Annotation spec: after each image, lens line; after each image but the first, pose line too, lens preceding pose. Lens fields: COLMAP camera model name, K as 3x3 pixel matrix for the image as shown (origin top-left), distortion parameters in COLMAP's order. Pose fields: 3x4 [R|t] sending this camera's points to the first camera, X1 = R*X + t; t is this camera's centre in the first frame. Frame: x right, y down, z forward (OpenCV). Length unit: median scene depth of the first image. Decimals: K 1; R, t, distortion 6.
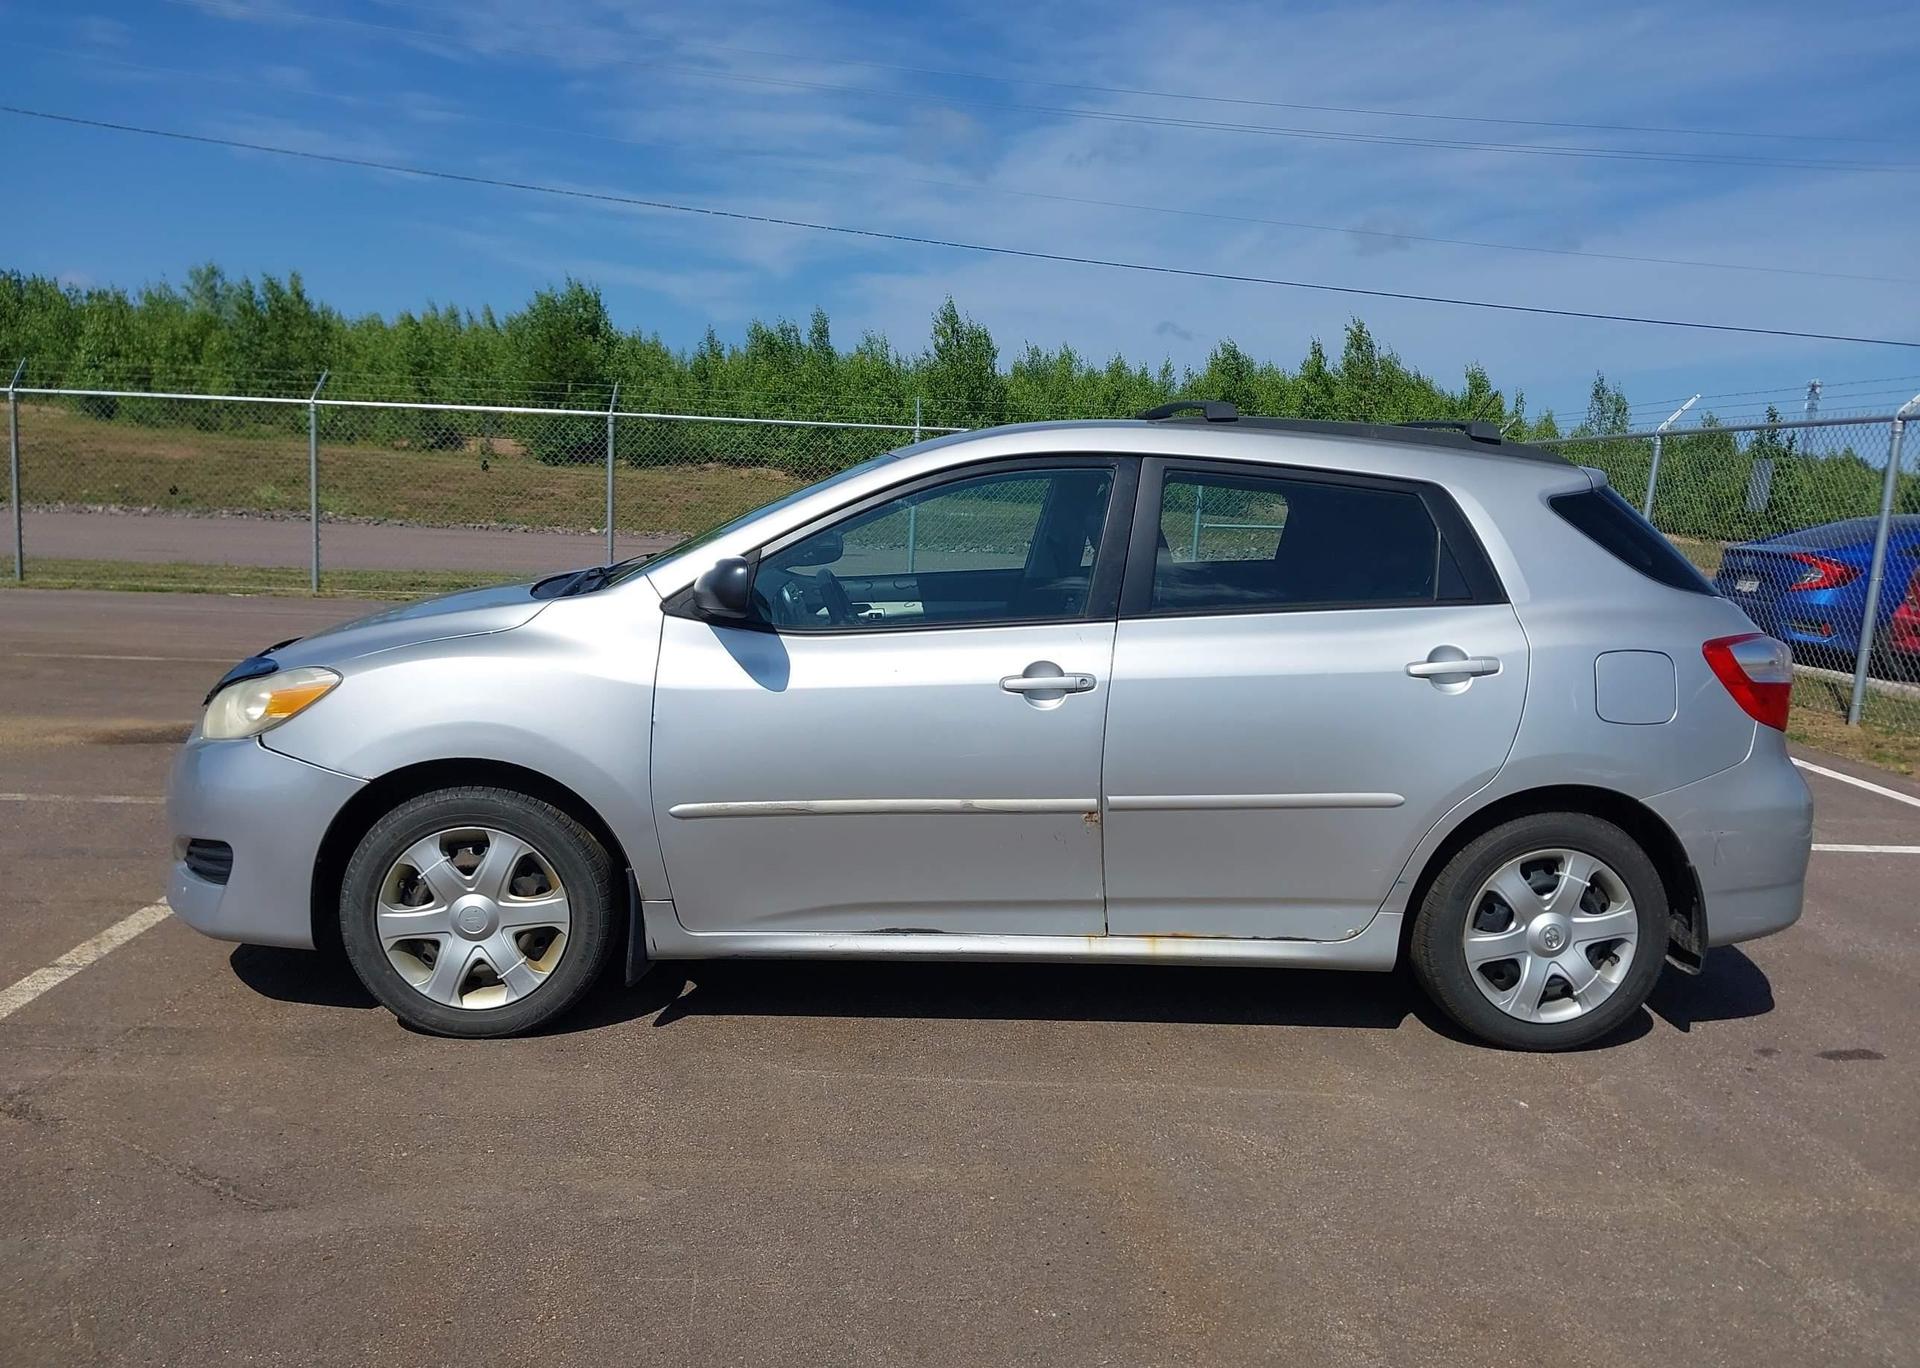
lens RADIAL K [[1506.3, 0, 969.5], [0, 1506.3, 691.2], [0, 0, 1]] dist [0.038951, -0.053212]
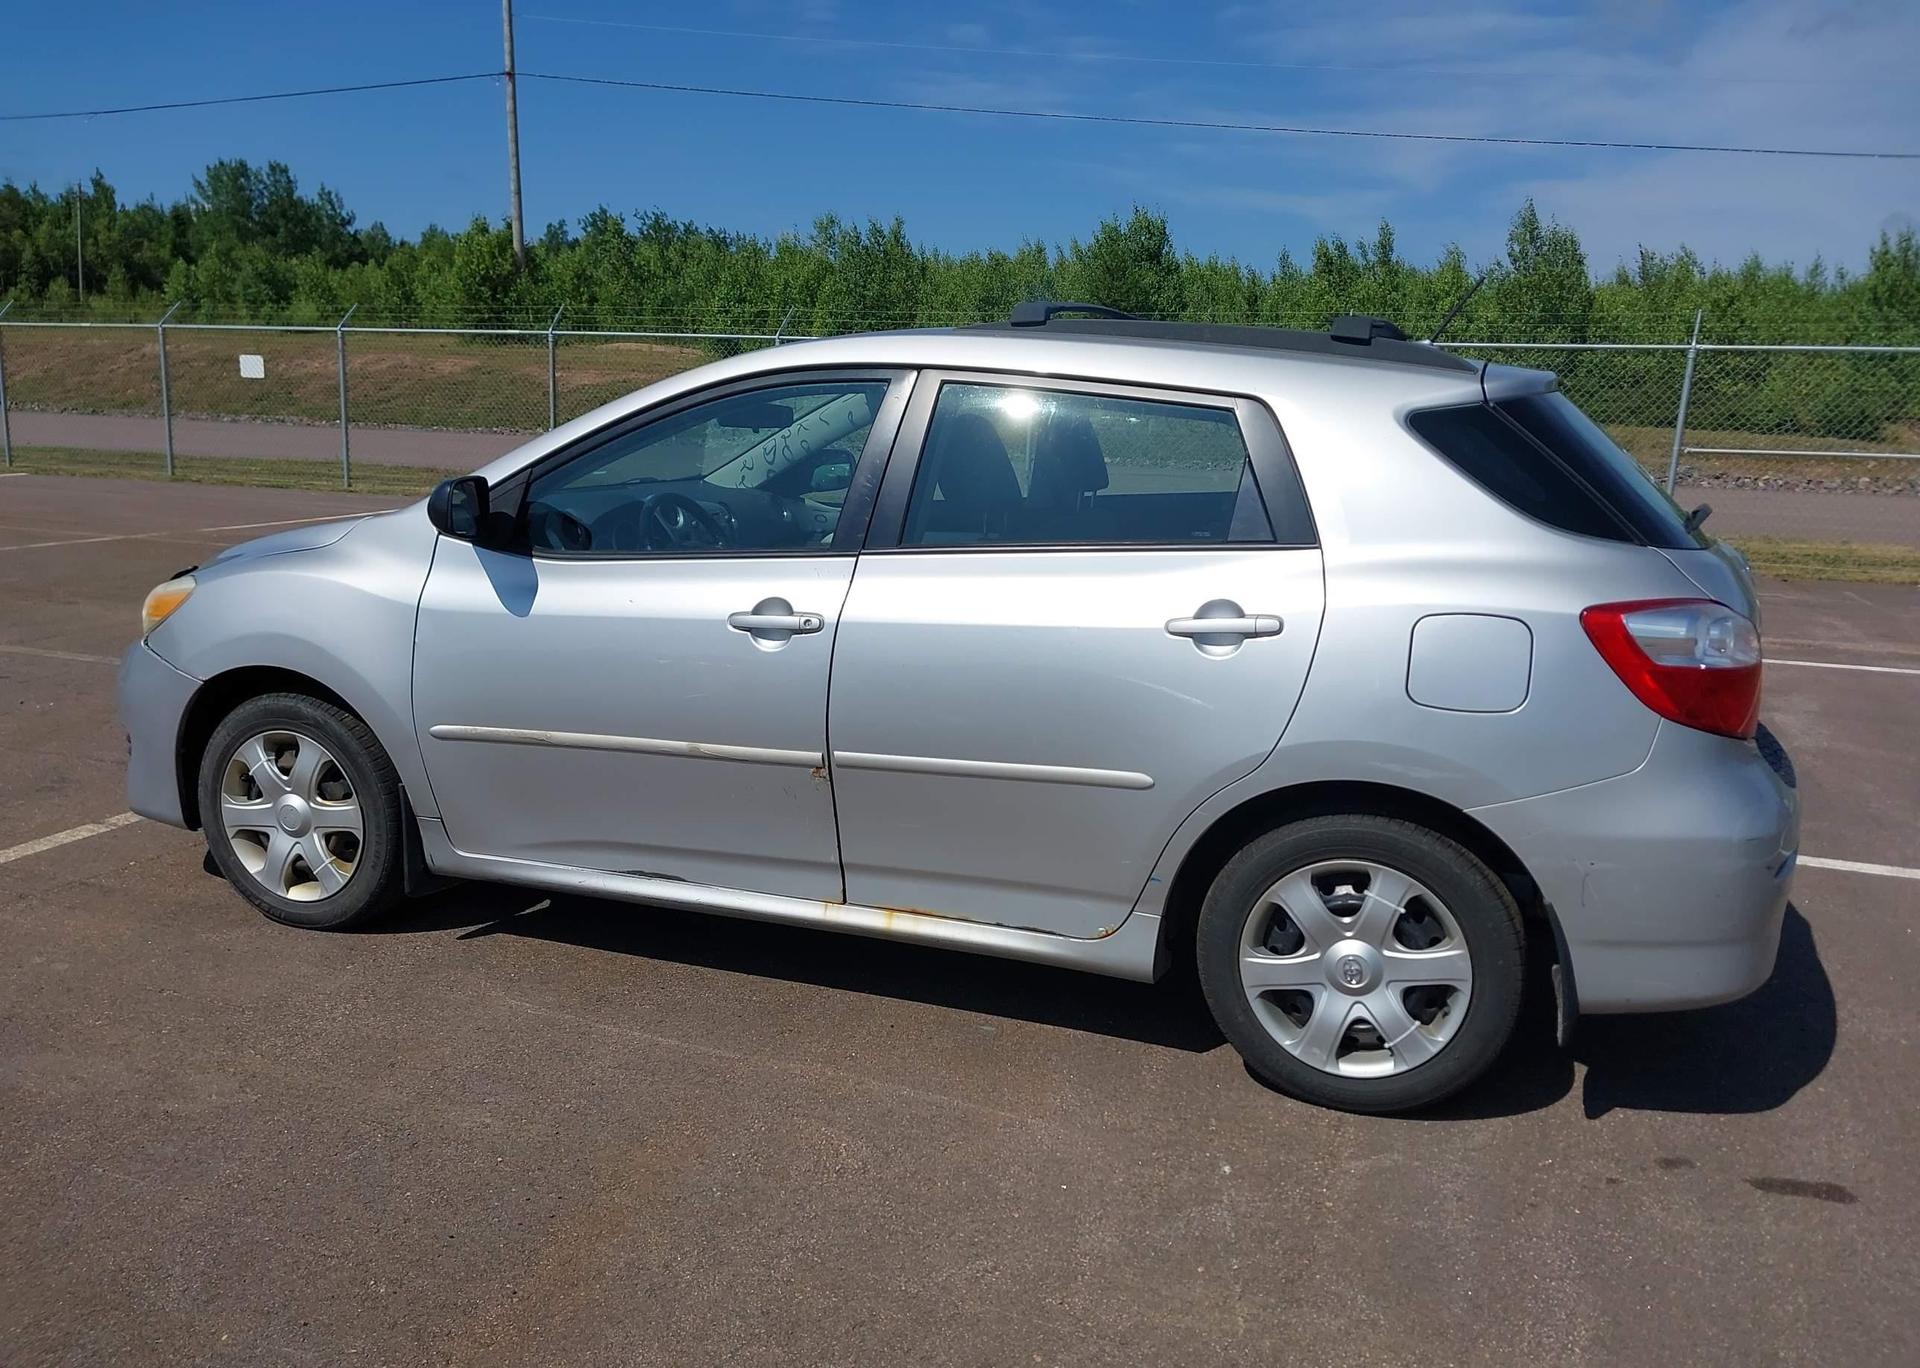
lens RADIAL K [[1506.3, 0, 976.1], [0, 1506.3, 670.3], [0, 0, 1]] dist [0.038951, -0.053212]
pose [[0.919604, 0.058358, -0.388487, 0.503201], [-0.045069, 0.998048, 0.043239, -0.020149], [0.390252, -0.022254, 0.920439, 0.197295]]
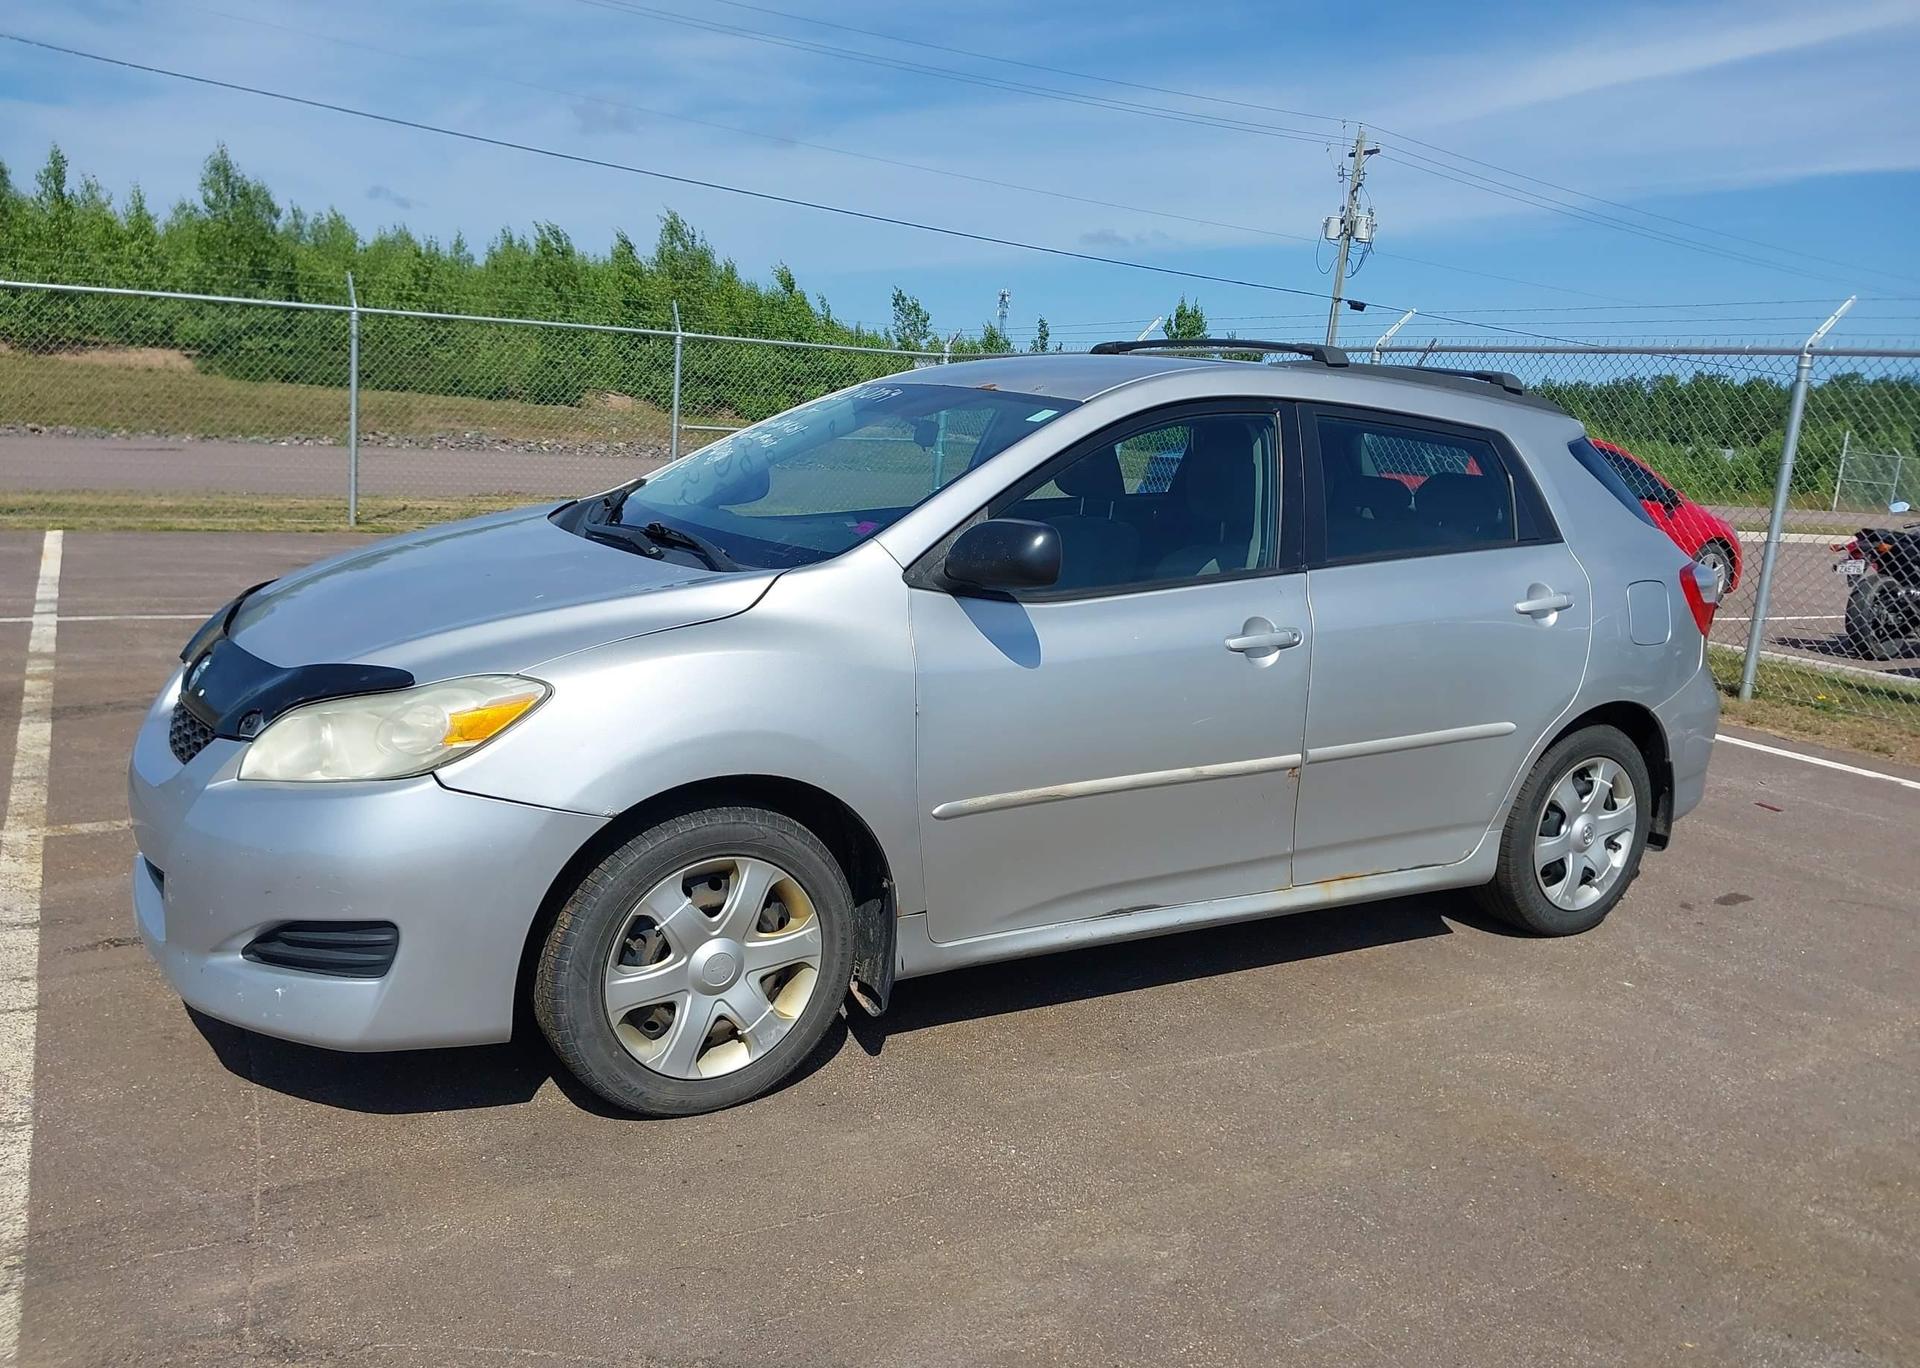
lens RADIAL K [[1506.3, 0, 971.0], [0, 1506.3, 695.5], [0, 0, 1]] dist [0.038951, -0.053212]
pose [[0.883946, -0.074587, 0.461601, -0.547726], [0.039376, 0.995563, 0.085463, -0.058460], [-0.465927, -0.057368, 0.882961, 0.215205]]
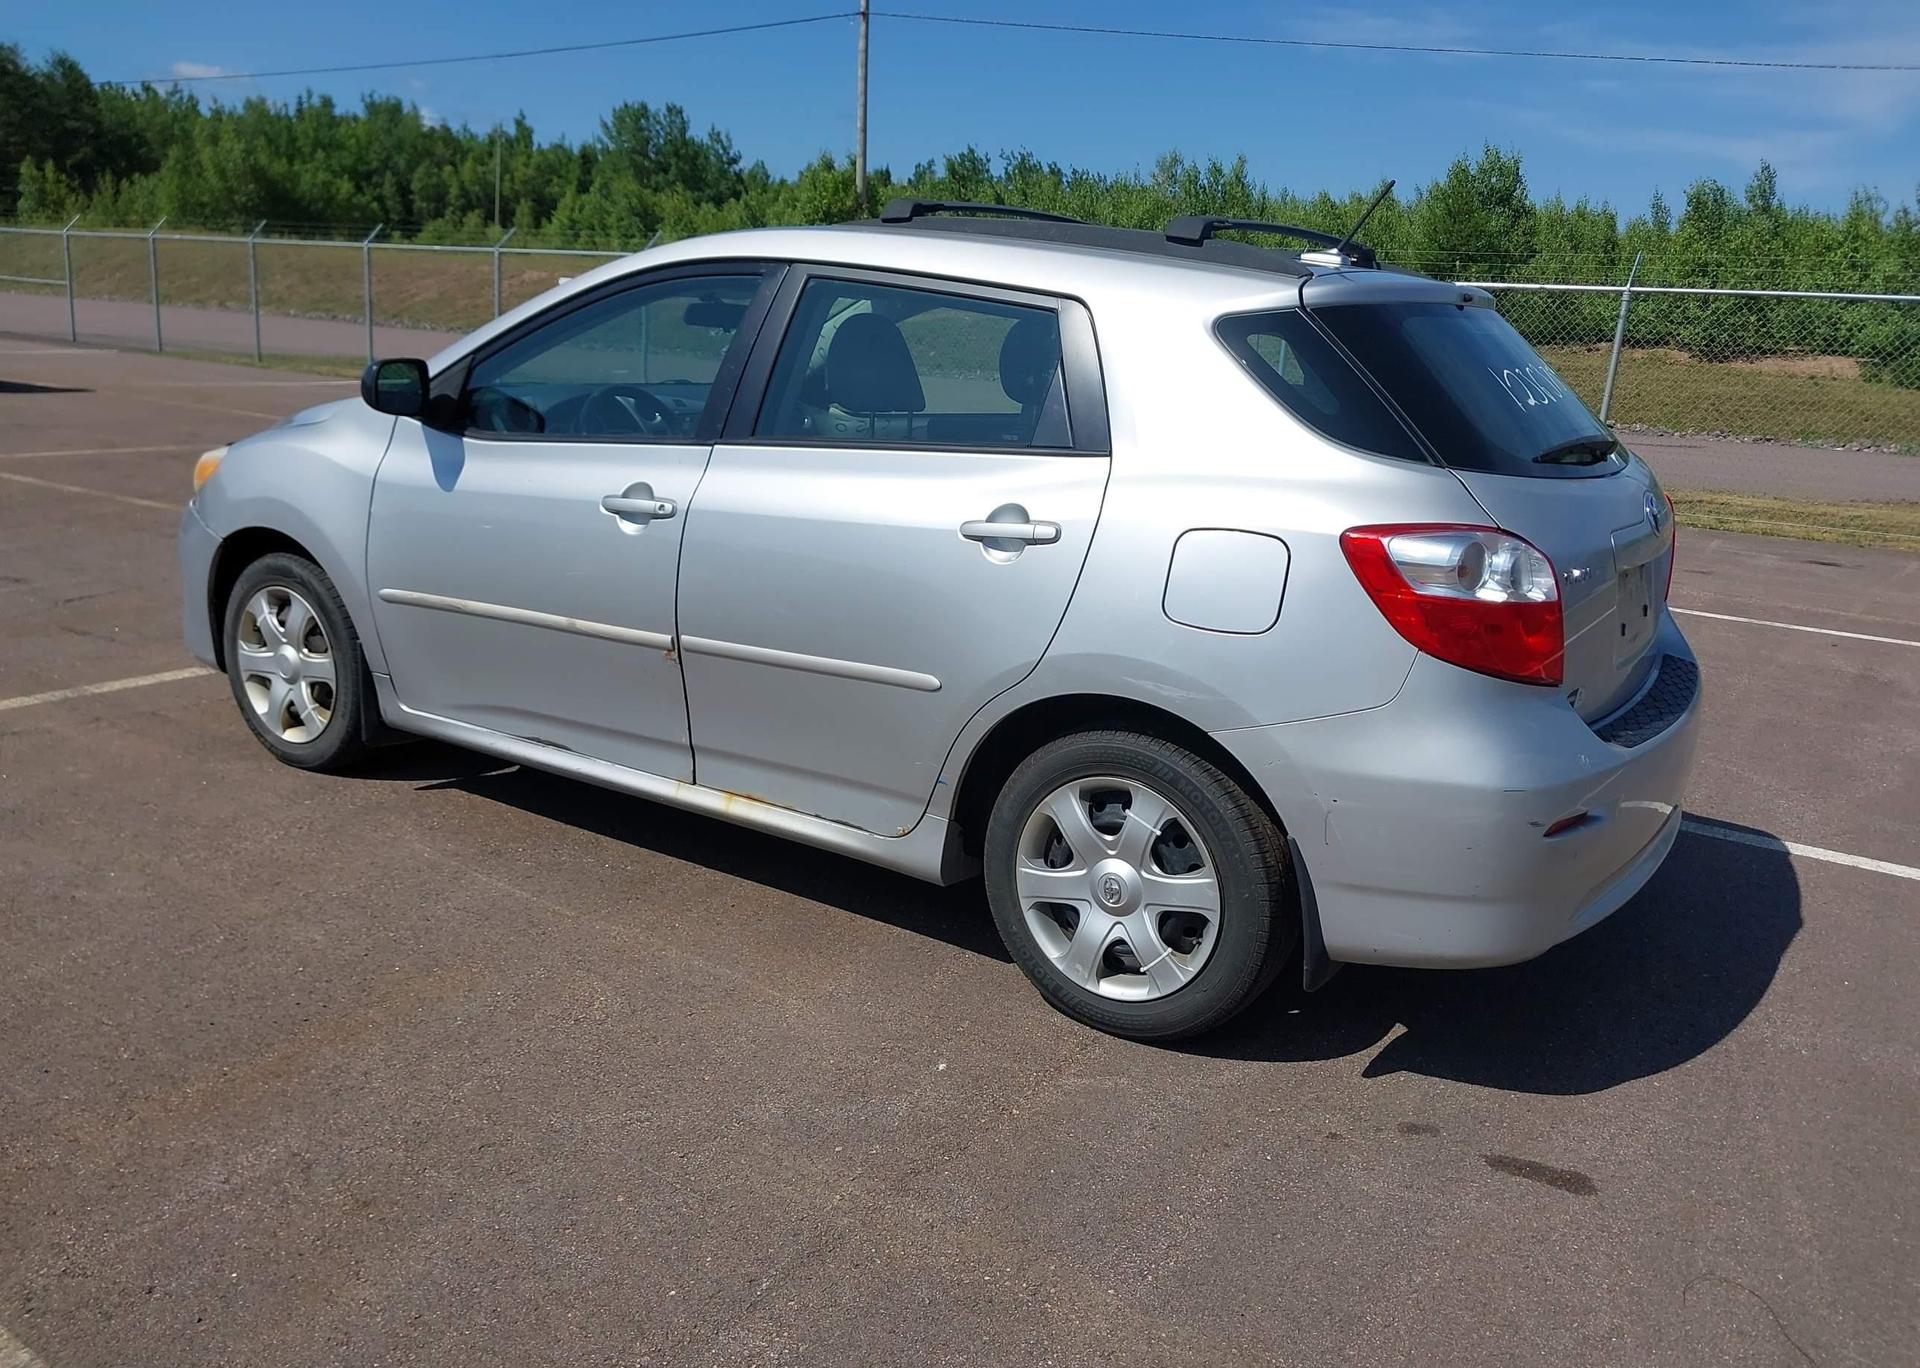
lens RADIAL K [[1506.3, 0, 976.3], [0, 1506.3, 677.2], [0, 0, 1]] dist [0.038951, -0.053212]
pose [[0.804939, 0.143390, -0.575771, 0.759703], [-0.105834, 0.989497, 0.098466, -0.014456], [0.583843, -0.018323, 0.811660, 0.335305]]
